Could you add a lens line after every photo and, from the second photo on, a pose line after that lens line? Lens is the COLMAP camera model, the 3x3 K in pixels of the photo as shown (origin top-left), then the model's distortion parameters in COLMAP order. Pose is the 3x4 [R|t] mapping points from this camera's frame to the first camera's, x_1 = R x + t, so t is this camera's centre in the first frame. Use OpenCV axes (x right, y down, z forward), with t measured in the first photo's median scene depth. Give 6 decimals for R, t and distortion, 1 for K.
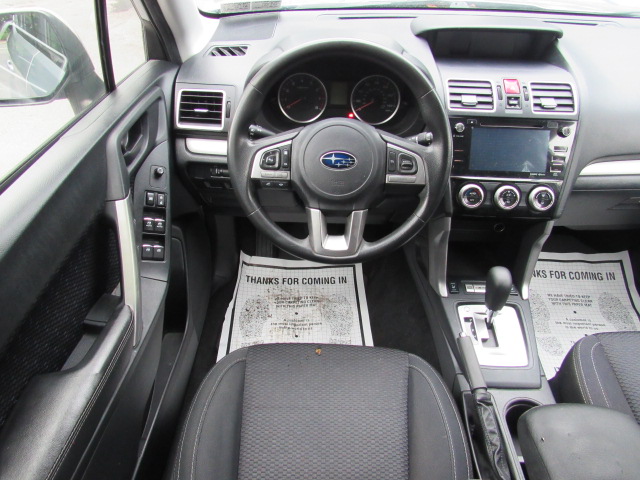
lens RADIAL K [[458.2, 0, 317.6], [0, 458.2, 237.8], [0, 0, 1]] dist [-0.031978, 0.023872]
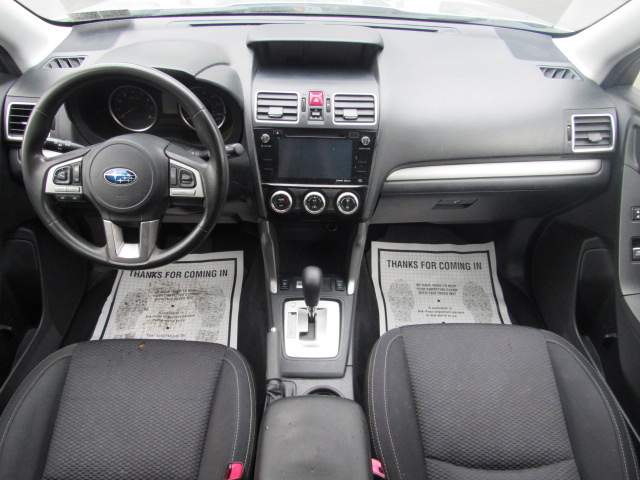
lens RADIAL K [[458.2, 0, 321.8], [0, 458.2, 236.8], [0, 0, 1]] dist [-0.031978, 0.023872]
pose [[0.999604, -0.012425, 0.025262, 0.410698], [0.011284, 0.998931, 0.044817, -0.057004], [-0.025792, -0.044514, 0.998676, -0.083584]]
